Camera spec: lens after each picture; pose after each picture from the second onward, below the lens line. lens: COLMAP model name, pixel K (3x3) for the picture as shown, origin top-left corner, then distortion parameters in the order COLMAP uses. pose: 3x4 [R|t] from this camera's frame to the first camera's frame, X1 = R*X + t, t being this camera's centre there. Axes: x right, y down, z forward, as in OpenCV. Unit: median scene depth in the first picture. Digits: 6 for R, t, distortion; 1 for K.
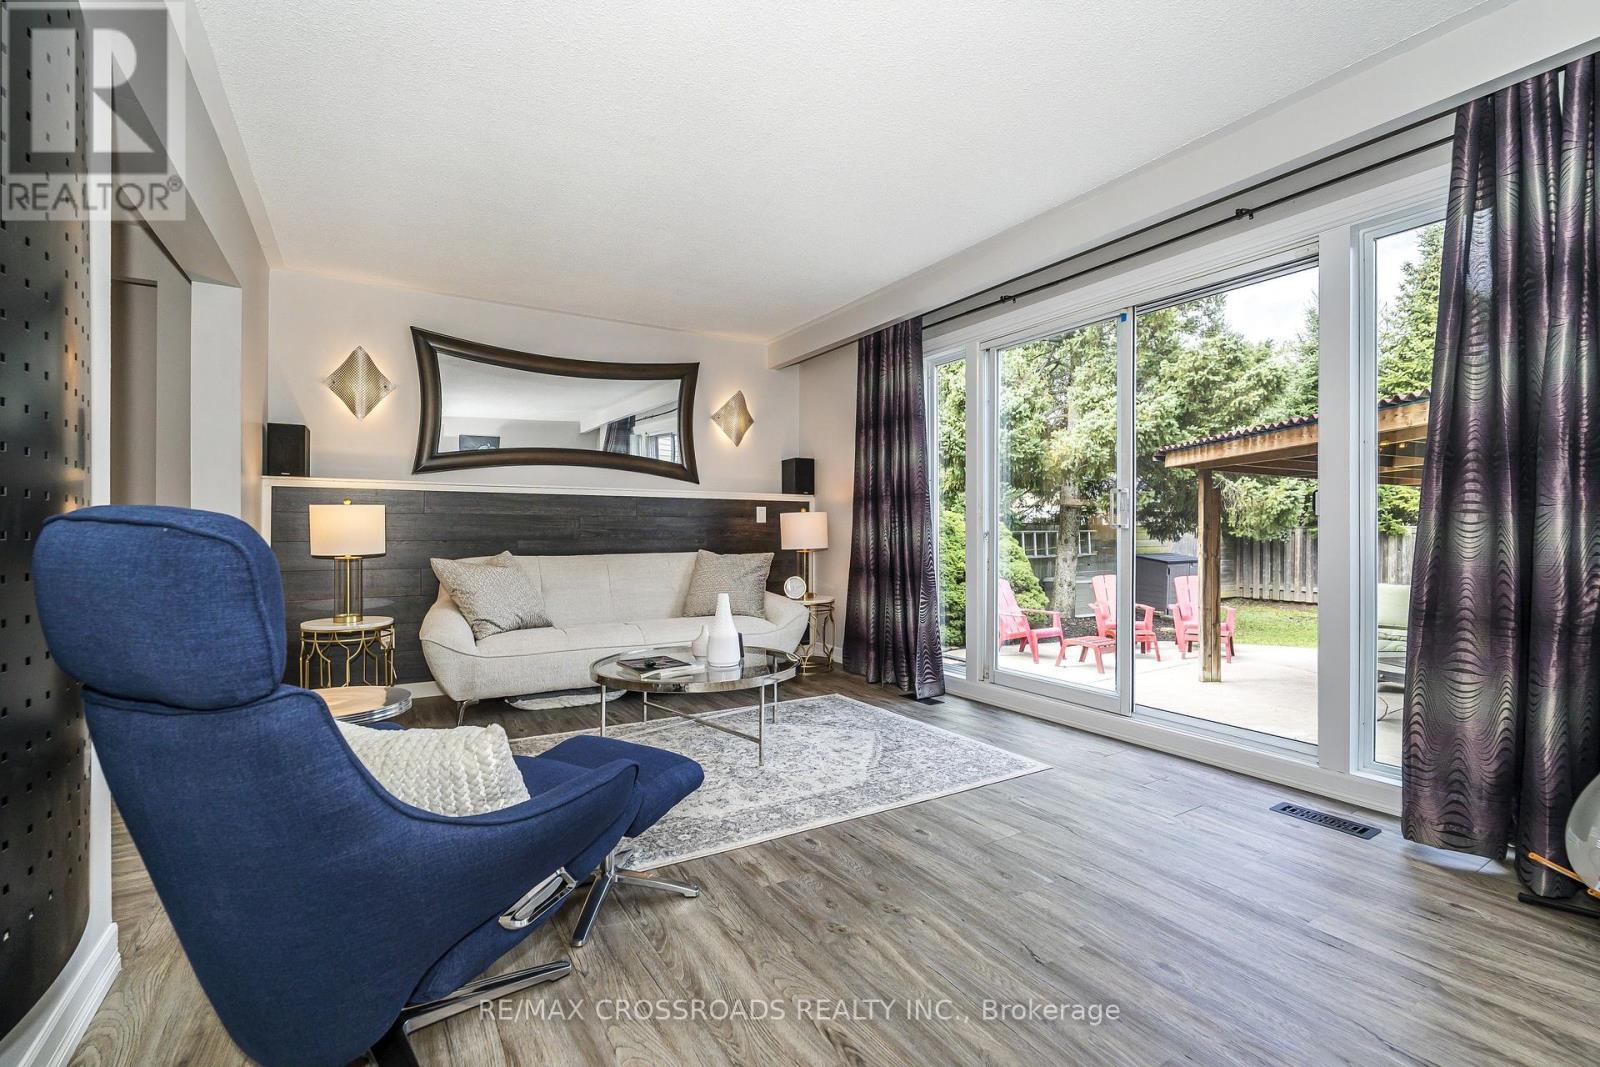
lens RADIAL K [[735.4, 0, 800.0], [0, 735.4, 533.5], [0, 0, 1]] dist [-0.000286, 0.000051]
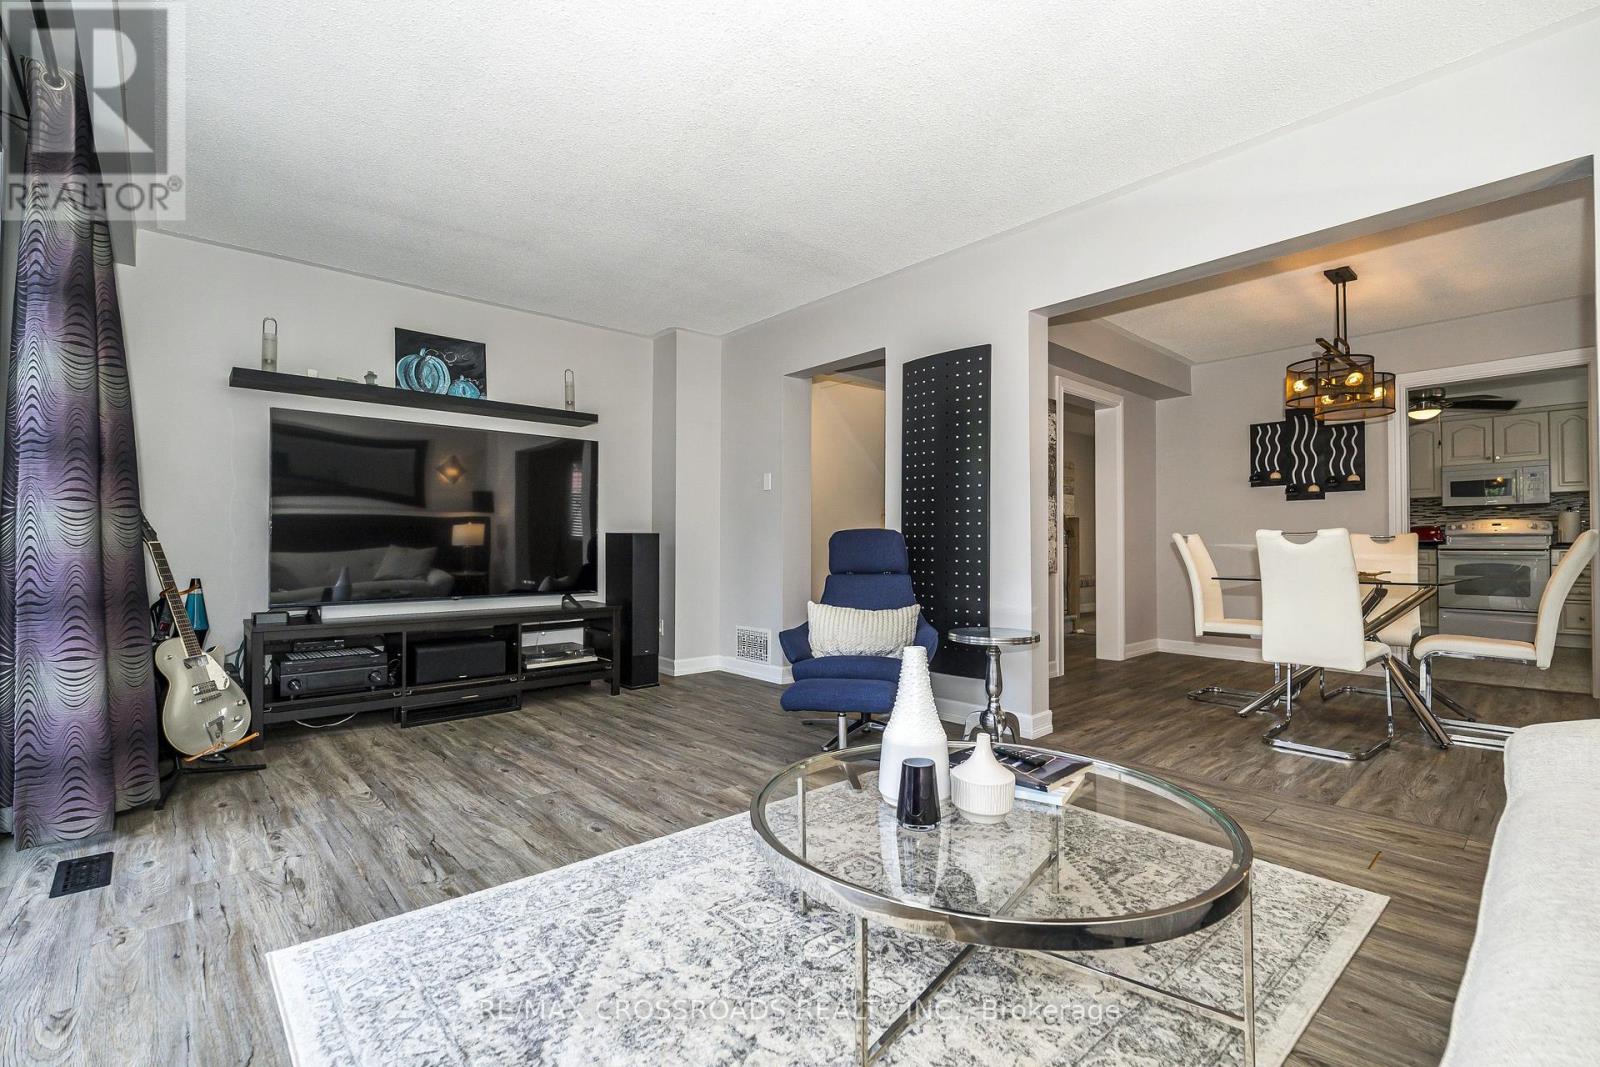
lens RADIAL K [[721.1, 0, 830.1], [0, 721.1, 540.0], [0, 0, 1]] dist [-0.061468, 0.021701]
pose [[-0.976272, -0.002496, -0.216532, 0.071001], [-0.000974, 0.999974, -0.007135, 0.023475], [0.216545, -0.006755, -0.976249, 2.178228]]
